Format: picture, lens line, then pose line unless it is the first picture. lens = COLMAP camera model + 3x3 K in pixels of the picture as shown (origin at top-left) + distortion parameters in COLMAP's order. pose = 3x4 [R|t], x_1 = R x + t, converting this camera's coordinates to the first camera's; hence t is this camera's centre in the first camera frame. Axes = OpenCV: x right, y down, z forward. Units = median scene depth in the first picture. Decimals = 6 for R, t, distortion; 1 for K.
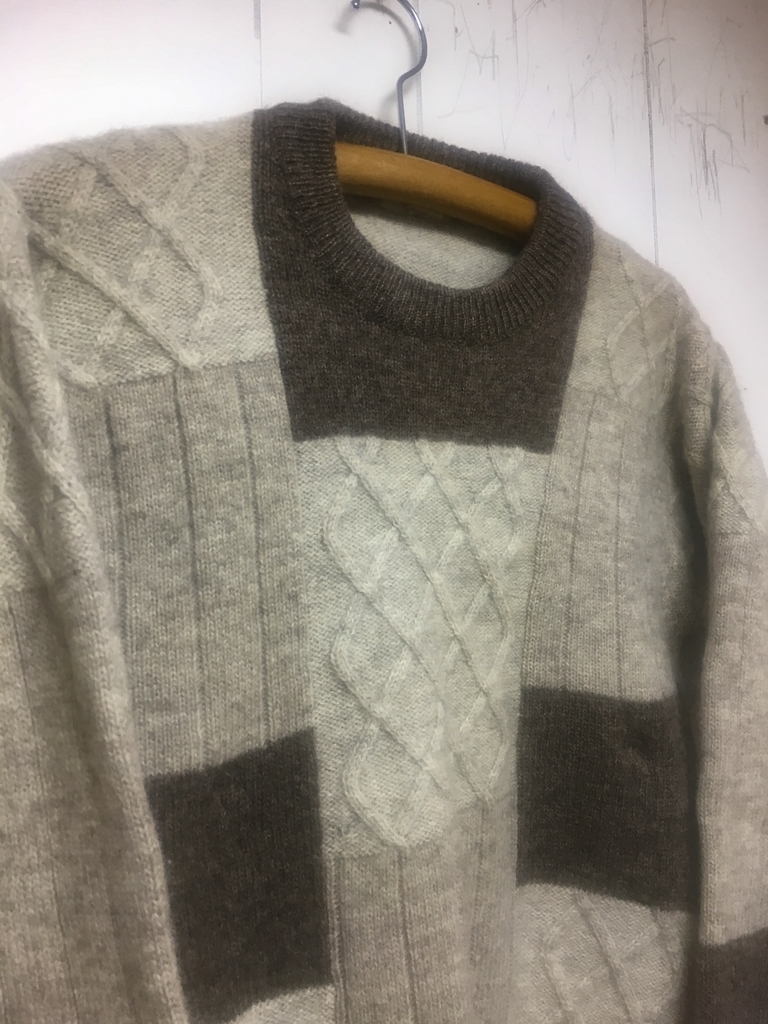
lens RADIAL K [[874.8, 0, 383.6], [0, 874.8, 506.0], [0, 0, 1]] dist [0.083777, -0.111055]
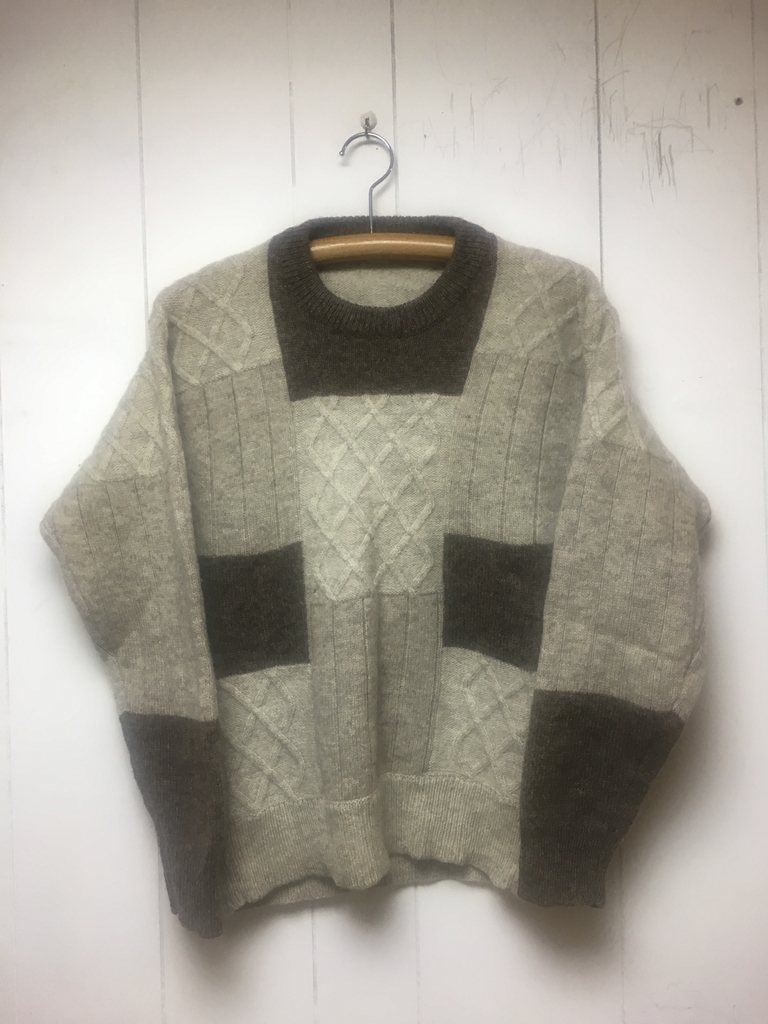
lens RADIAL K [[874.8, 0, 383.6], [0, 874.8, 506.0], [0, 0, 1]] dist [0.083777, -0.111055]
pose [[0.824015, 0.003387, -0.566557, 1.218970], [0.038169, 0.997378, 0.061476, 0.050083], [0.565280, -0.072282, 0.821726, -0.553643]]
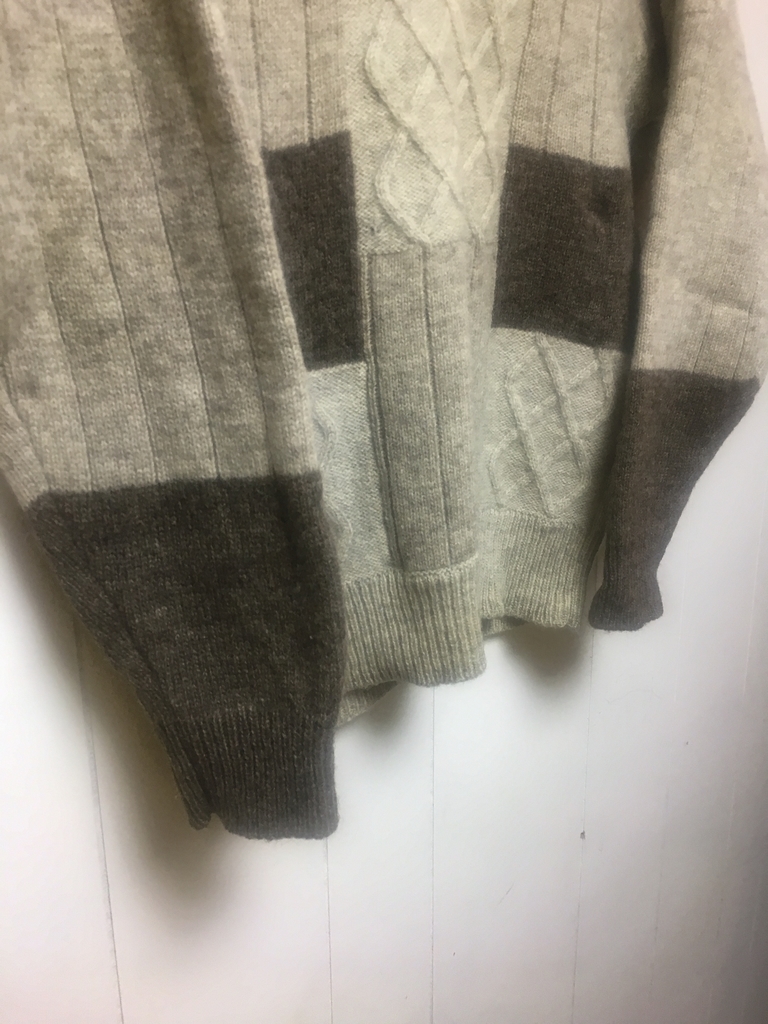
lens RADIAL K [[877.7, 0, 390.1], [0, 877.7, 511.1], [0, 0, 1]] dist [0.083890, -0.120493]
pose [[0.983697, -0.029221, 0.177444, -0.236508], [-0.031555, 0.943355, 0.330282, 0.326804], [-0.177043, -0.330497, 0.927053, -0.180210]]
